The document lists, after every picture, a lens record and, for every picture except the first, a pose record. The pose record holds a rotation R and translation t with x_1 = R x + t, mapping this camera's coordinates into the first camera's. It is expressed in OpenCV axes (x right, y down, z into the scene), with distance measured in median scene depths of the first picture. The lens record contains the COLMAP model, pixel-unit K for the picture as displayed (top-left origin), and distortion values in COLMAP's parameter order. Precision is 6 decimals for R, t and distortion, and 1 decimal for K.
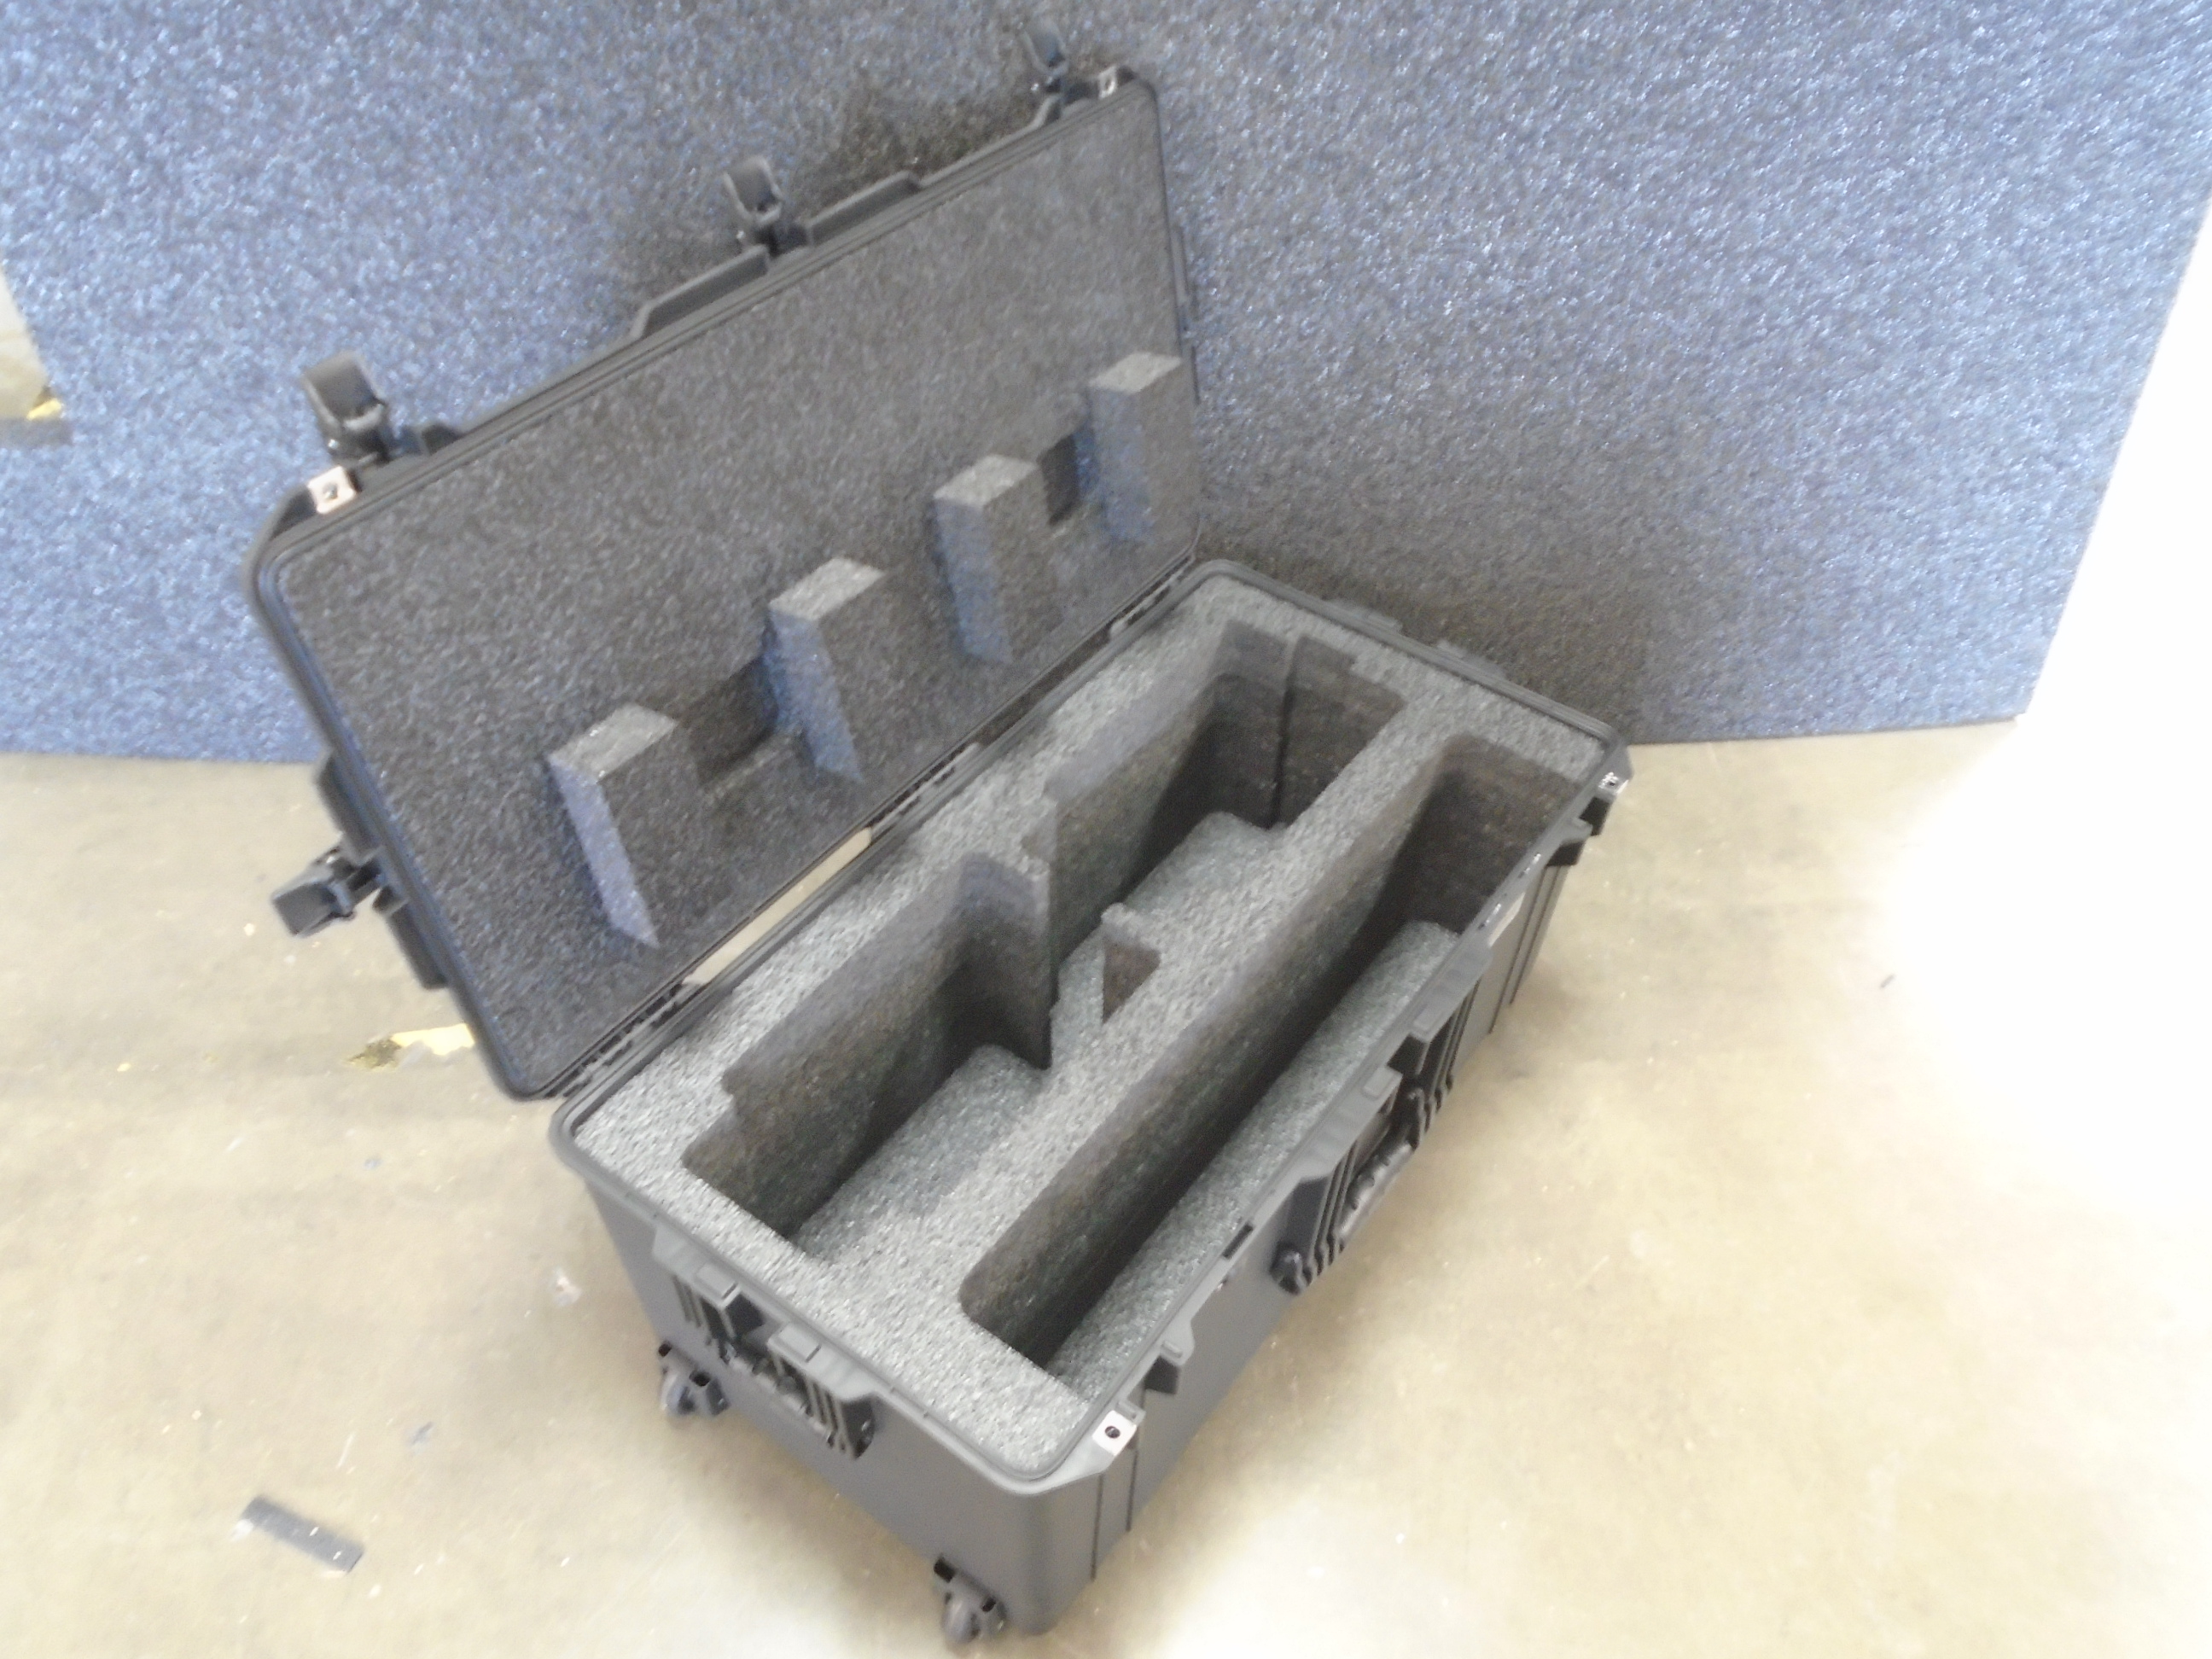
lens RADIAL K [[1648.6, 0, 1099.6], [0, 1648.6, 837.2], [0, 0, 1]] dist [-0.022234, 0.003682]
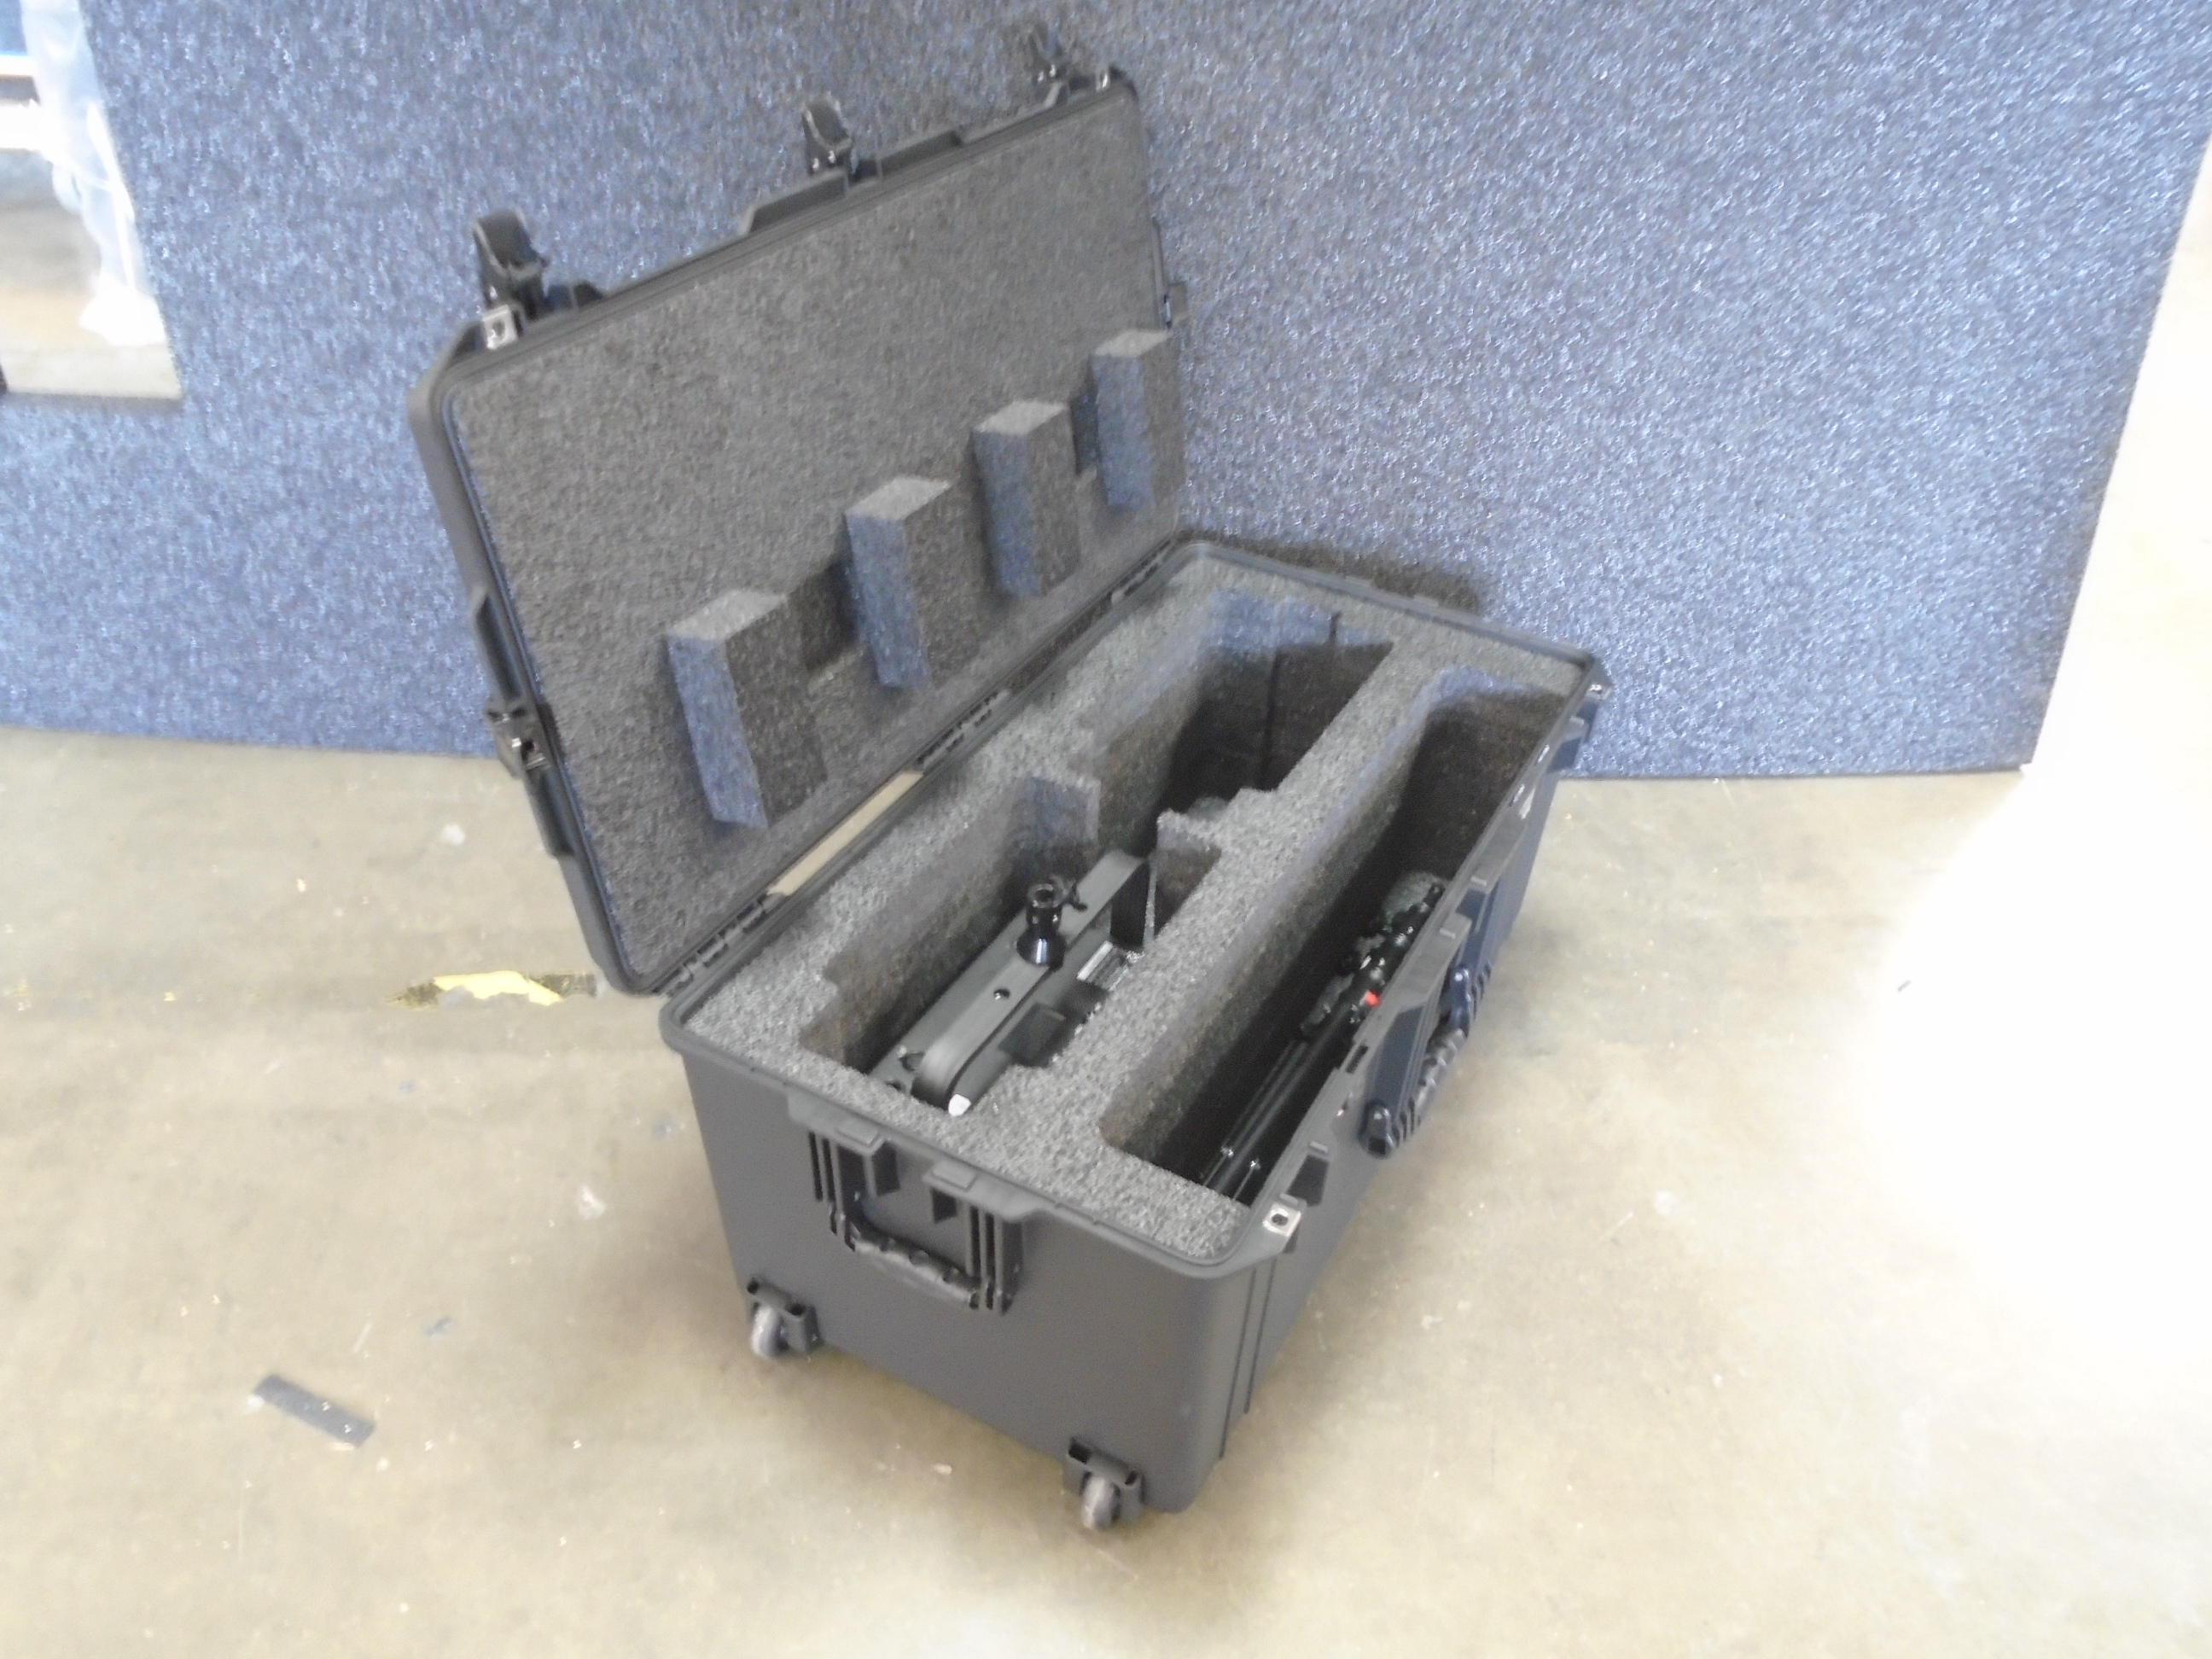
lens RADIAL K [[1654.2, 0, 1116.7], [0, 1654.2, 826.9], [0, 0, 1]] dist [-0.026846, 0.005289]
pose [[0.999602, 0.028087, -0.002607, -0.008153], [-0.028172, 0.989398, -0.142468, 0.163139], [-0.001422, 0.142485, 0.989796, -0.024470]]
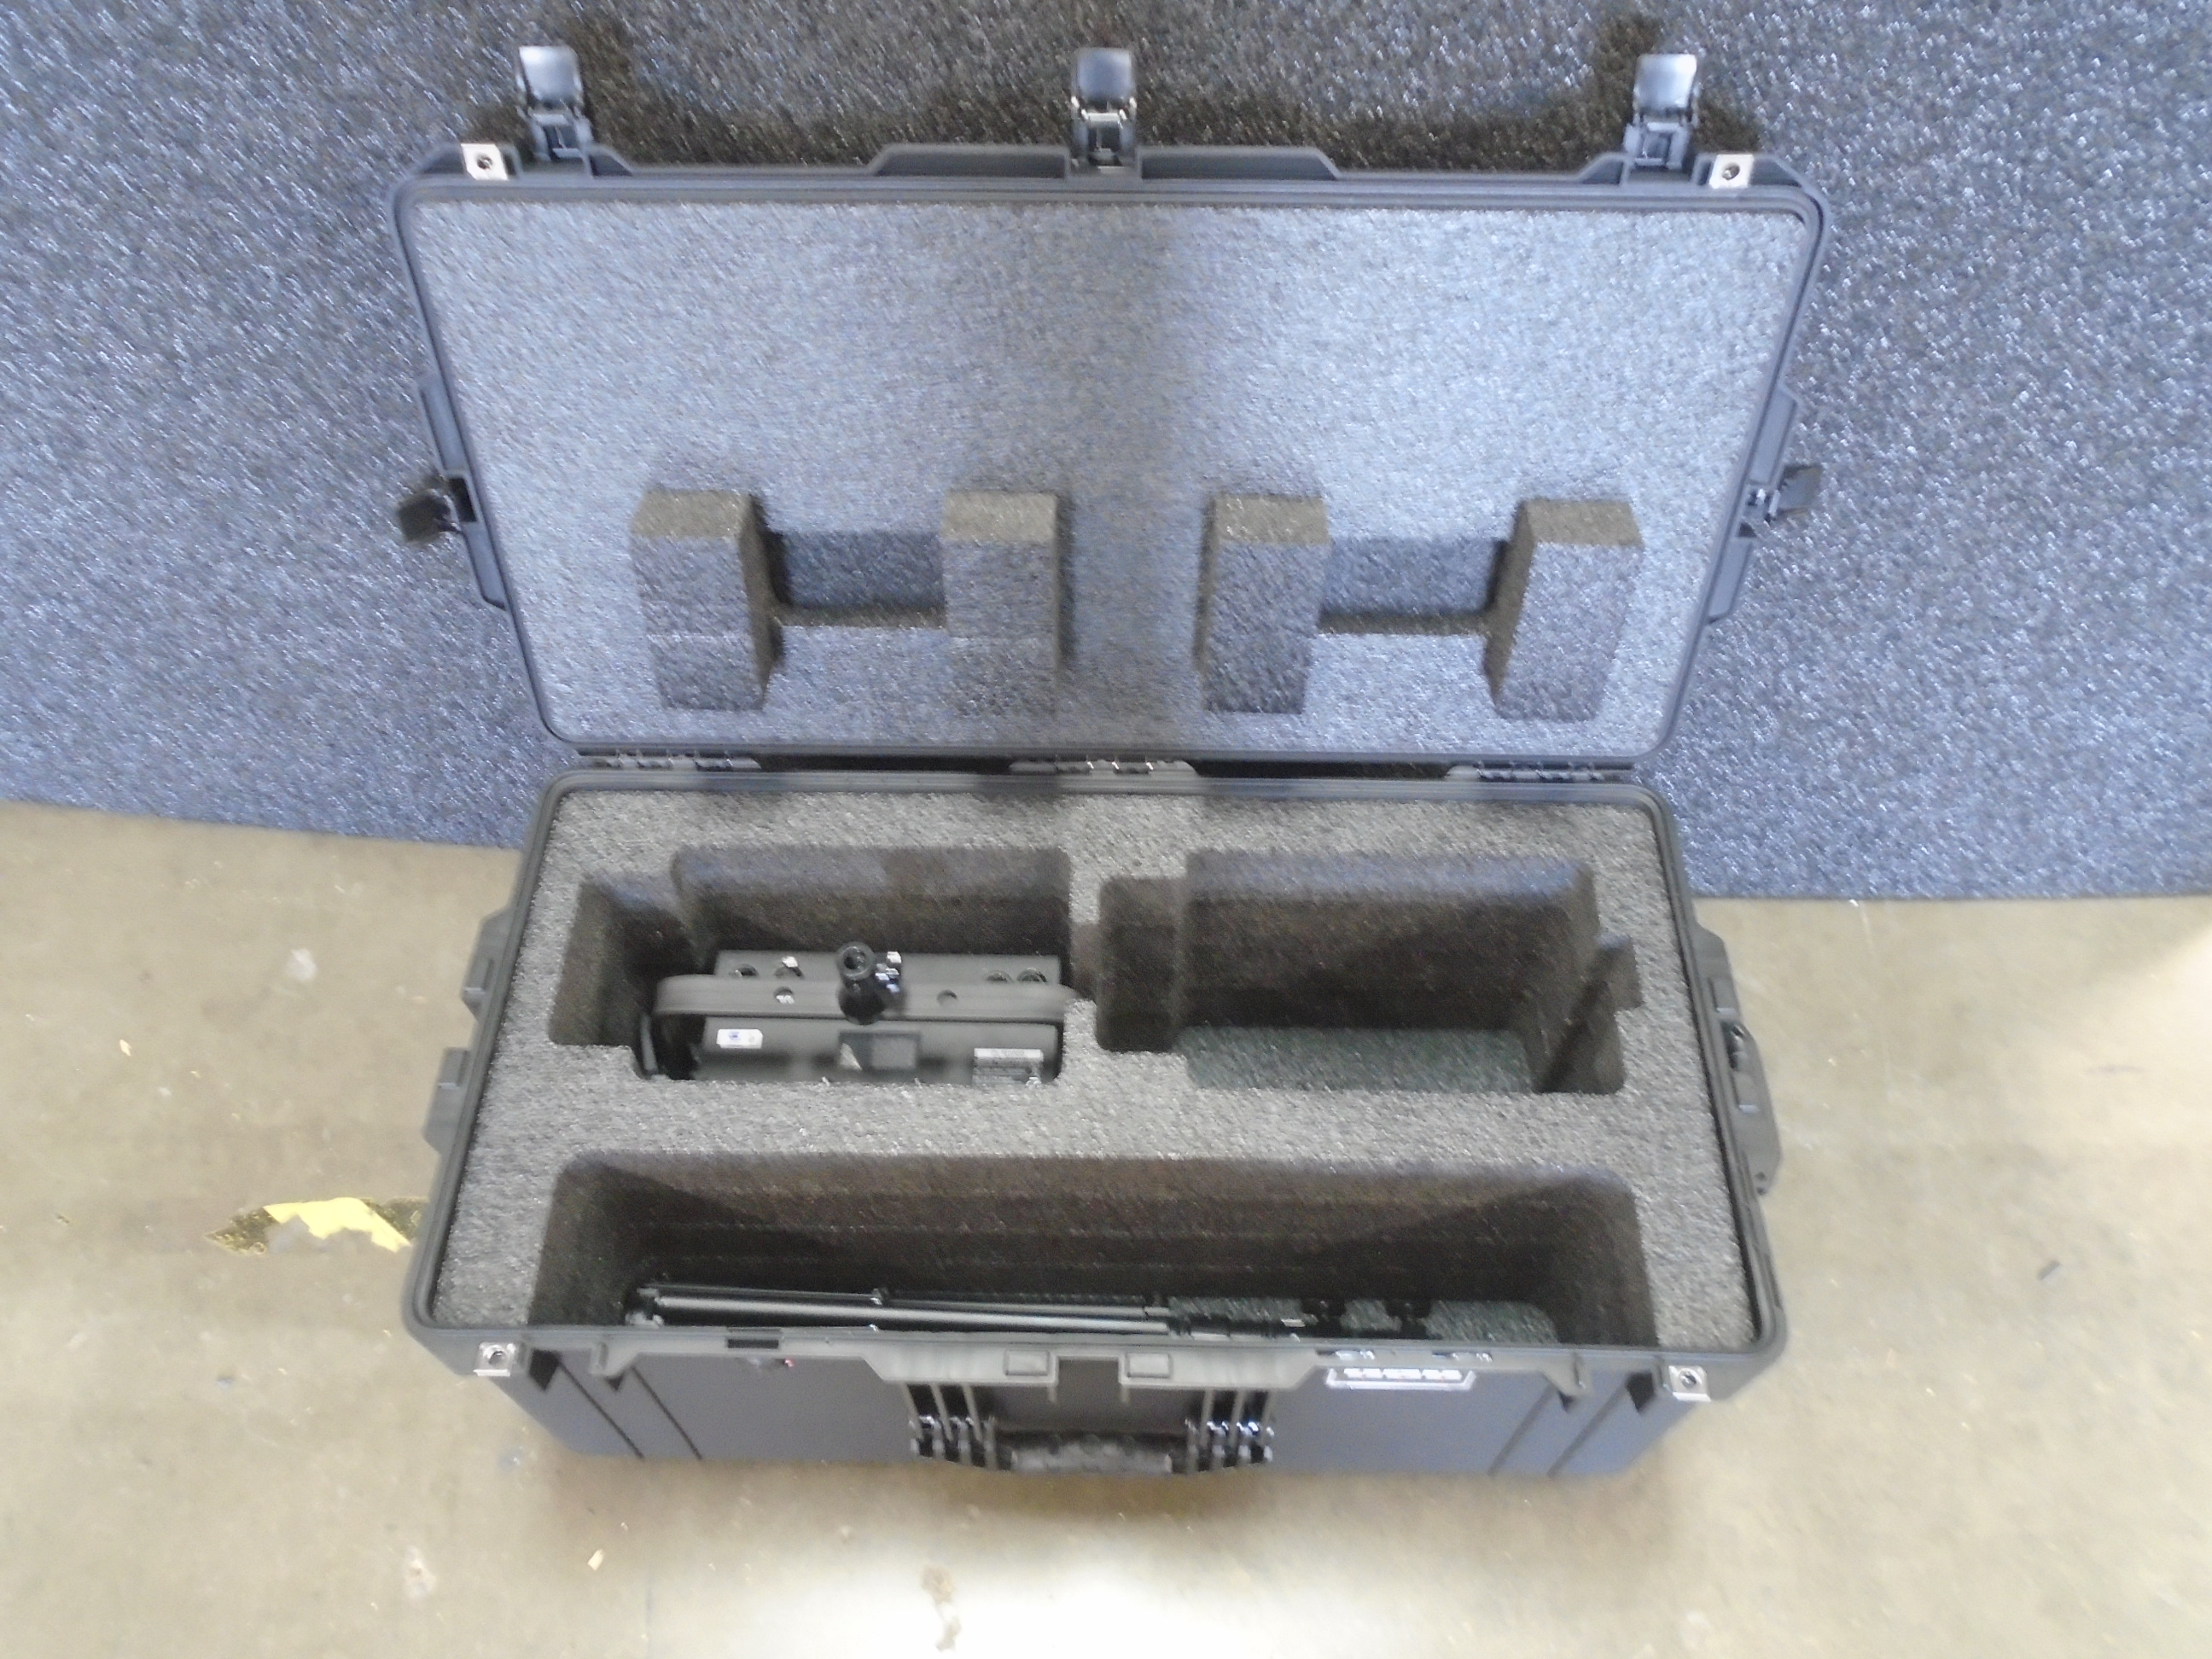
lens RADIAL K [[1677.1, 0, 1106.0], [0, 1677.1, 829.5], [0, 0, 1]] dist [-0.000076, -0.000729]
pose [[0.995340, 0.069770, -0.066563, 0.058304], [-0.059911, 0.988326, 0.140077, -0.230877], [0.075559, -0.135436, 0.987901, 0.183118]]
